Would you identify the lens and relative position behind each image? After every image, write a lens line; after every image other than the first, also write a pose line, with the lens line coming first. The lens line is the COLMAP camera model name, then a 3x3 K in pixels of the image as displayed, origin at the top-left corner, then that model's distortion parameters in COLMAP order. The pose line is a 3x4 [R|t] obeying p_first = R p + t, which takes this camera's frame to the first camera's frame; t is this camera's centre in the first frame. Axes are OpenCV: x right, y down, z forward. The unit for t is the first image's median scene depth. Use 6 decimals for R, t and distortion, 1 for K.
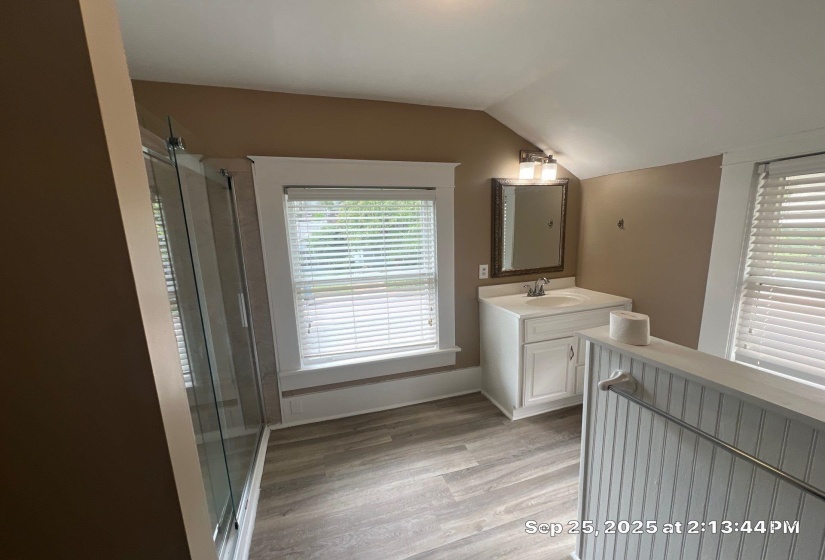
lens RADIAL K [[332.5, 0, 414.8], [0, 332.5, 295.1], [0, 0, 1]] dist [-0.006929, -0.000108]
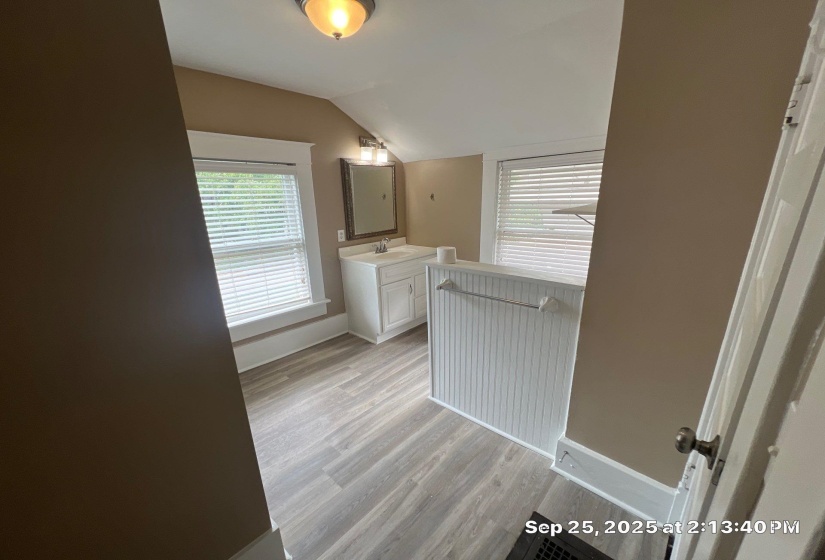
lens RADIAL K [[325.6, 0, 410.3], [0, 325.6, 303.9], [0, 0, 1]] dist [-0.001987, 0.000073]
pose [[0.874382, -0.143822, 0.463434, -0.186616], [0.093668, 0.987130, 0.129618, 0.053307], [-0.476112, -0.069927, 0.876600, -0.231707]]
